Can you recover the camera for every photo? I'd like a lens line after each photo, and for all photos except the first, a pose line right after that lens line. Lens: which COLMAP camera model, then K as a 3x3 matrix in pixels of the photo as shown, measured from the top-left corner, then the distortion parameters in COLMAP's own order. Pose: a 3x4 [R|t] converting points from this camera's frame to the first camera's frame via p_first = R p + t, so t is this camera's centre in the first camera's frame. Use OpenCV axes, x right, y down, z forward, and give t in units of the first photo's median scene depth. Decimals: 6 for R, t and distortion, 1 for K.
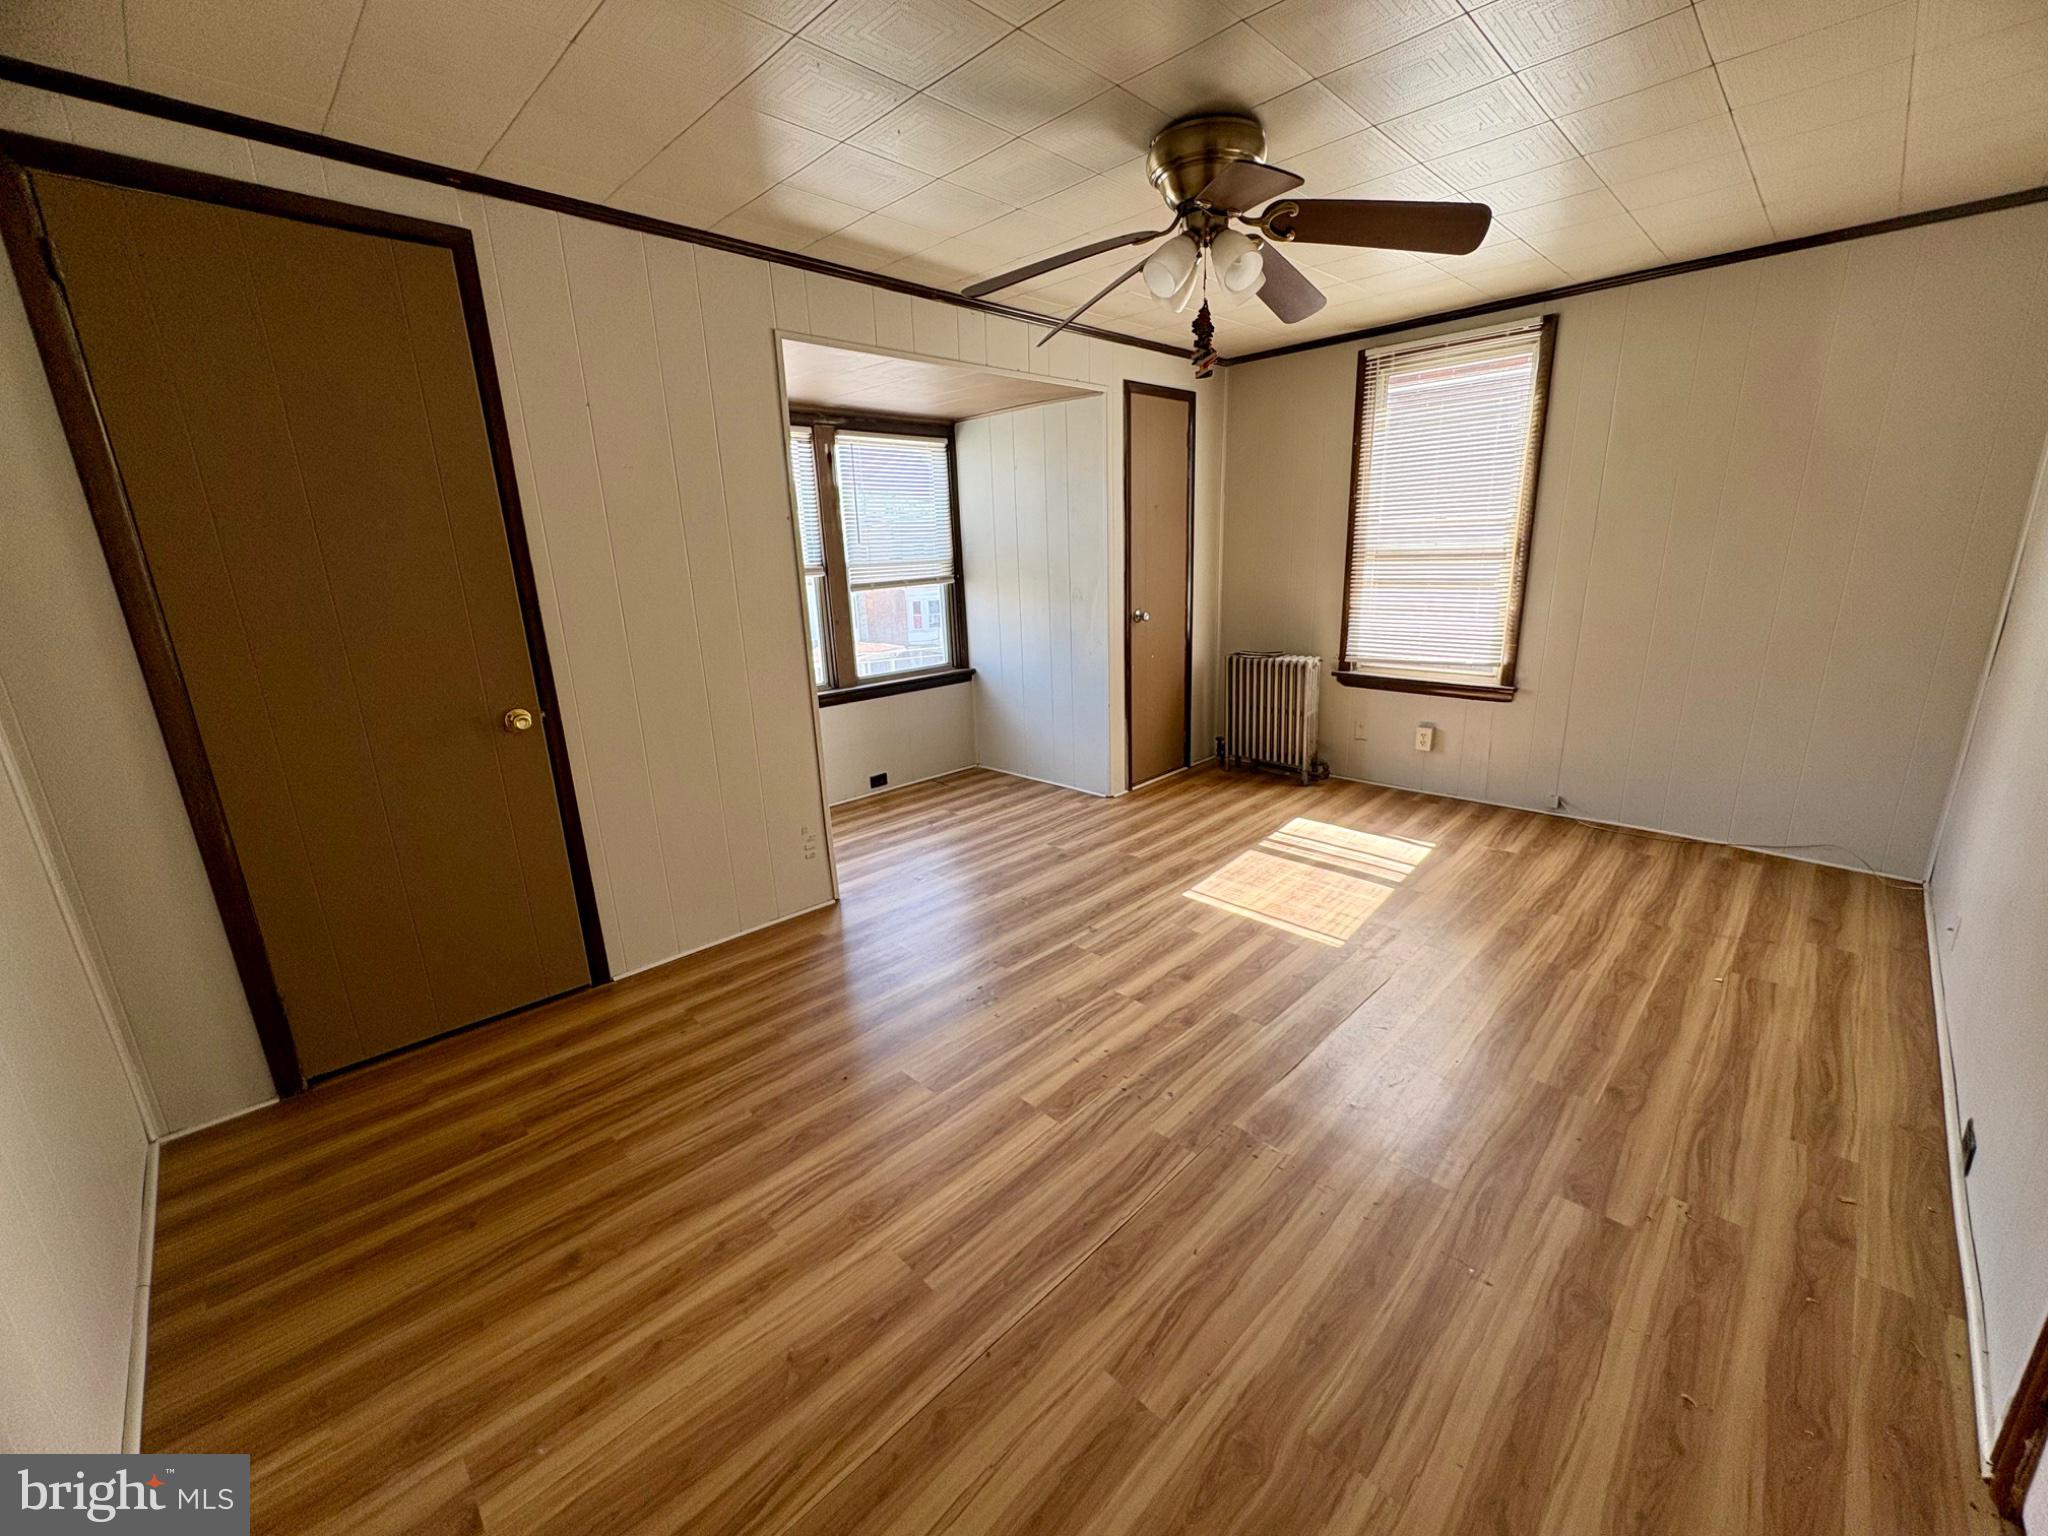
lens RADIAL K [[832.3, 0, 1013.7], [0, 832.3, 767.8], [0, 0, 1]] dist [-0.001332, -0.000312]
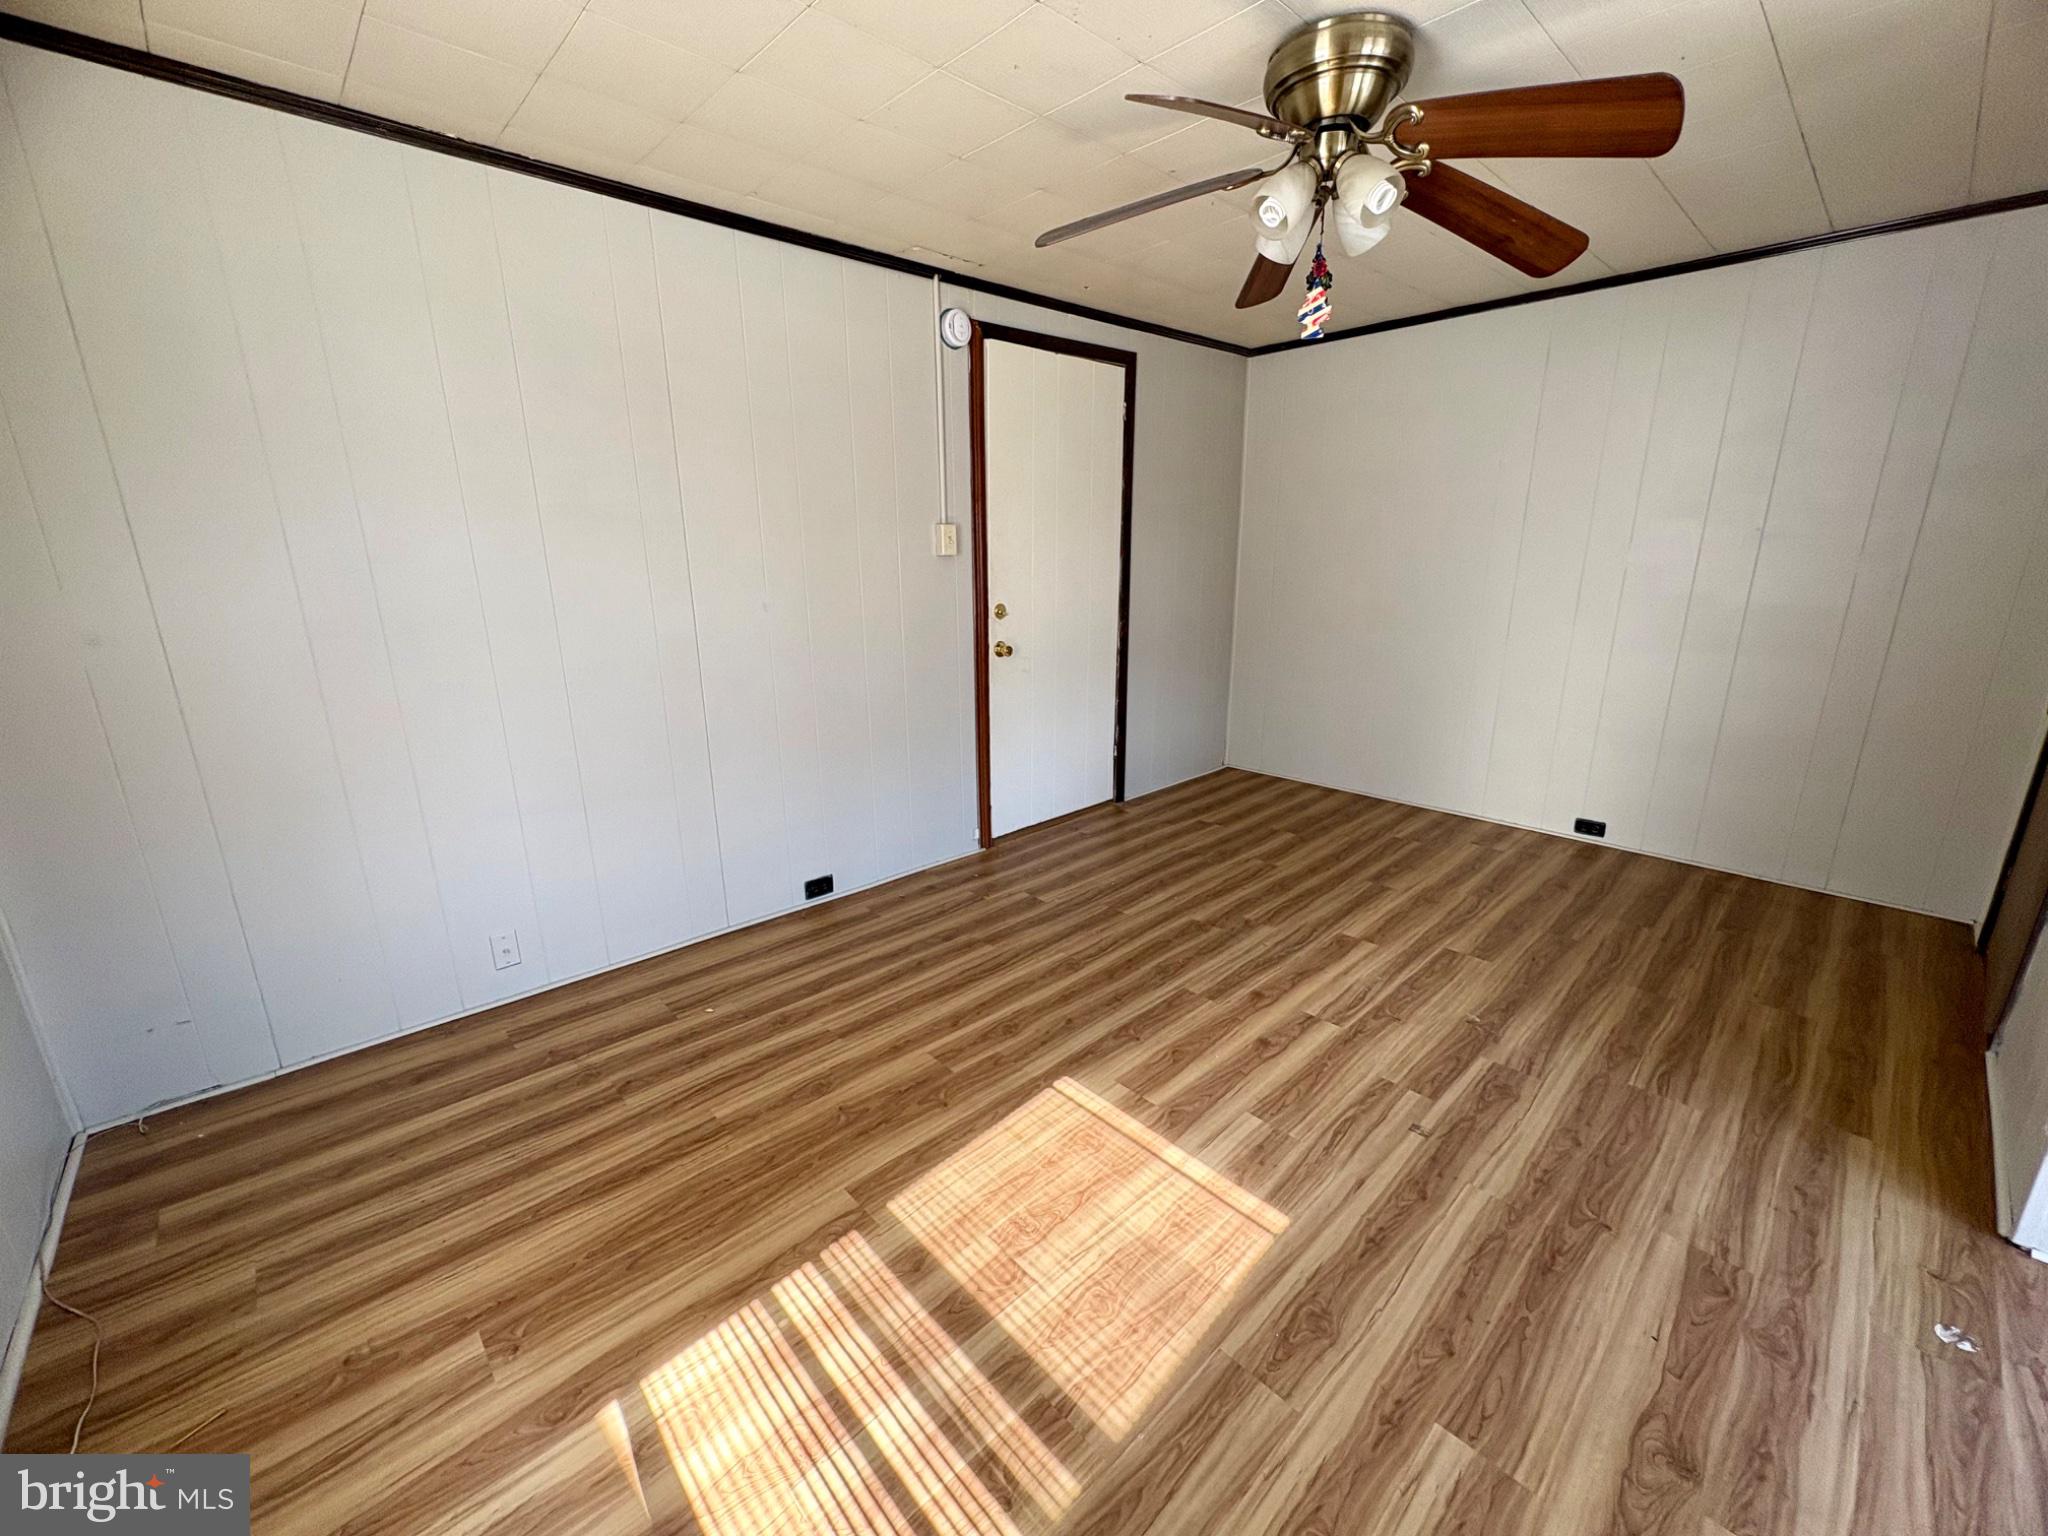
lens RADIAL K [[810.1, 0, 1019.0], [0, 810.1, 764.0], [0, 0, 1]] dist [-0.000204, -0.000150]
pose [[-0.998477, 0.034860, 0.042762, 0.378264], [0.051592, 0.864583, 0.499834, -0.390889], [-0.019547, 0.501279, -0.865065, 1.447998]]
